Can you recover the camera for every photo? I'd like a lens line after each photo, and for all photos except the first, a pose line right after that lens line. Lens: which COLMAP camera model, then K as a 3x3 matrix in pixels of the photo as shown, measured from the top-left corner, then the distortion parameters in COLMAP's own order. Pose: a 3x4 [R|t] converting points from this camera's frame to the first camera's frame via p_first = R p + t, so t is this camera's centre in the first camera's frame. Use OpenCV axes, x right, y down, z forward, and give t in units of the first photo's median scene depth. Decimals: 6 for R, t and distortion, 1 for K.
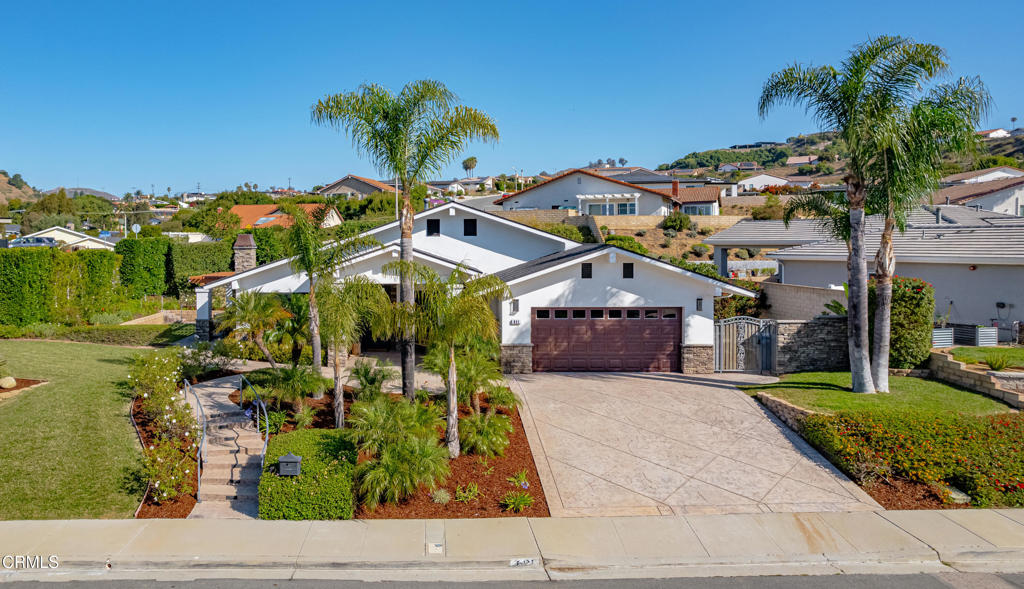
lens RADIAL K [[767.6, 0, 490.2], [0, 767.6, 270.3], [0, 0, 1]] dist [-0.059045, 0.089449]
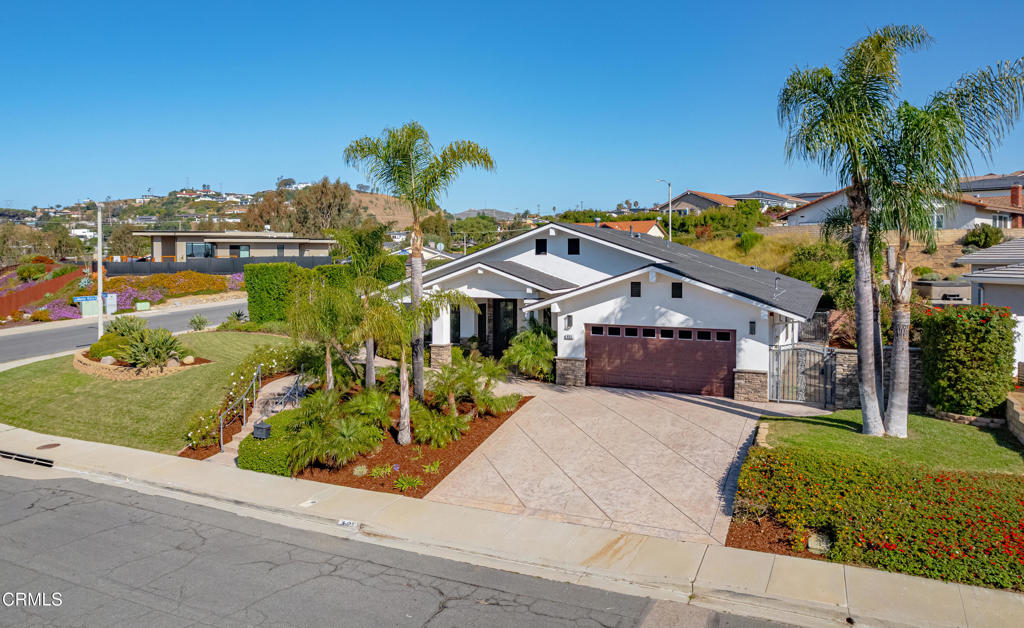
lens RADIAL K [[788.3, 0, 526.3], [0, 788.3, 311.4], [0, 0, 1]] dist [-0.030776, 0.003848]
pose [[0.879238, 0.033786, -0.475183, 0.493751], [-0.019107, 0.999180, 0.035689, -0.005101], [0.475999, -0.022299, 0.879163, 0.018173]]
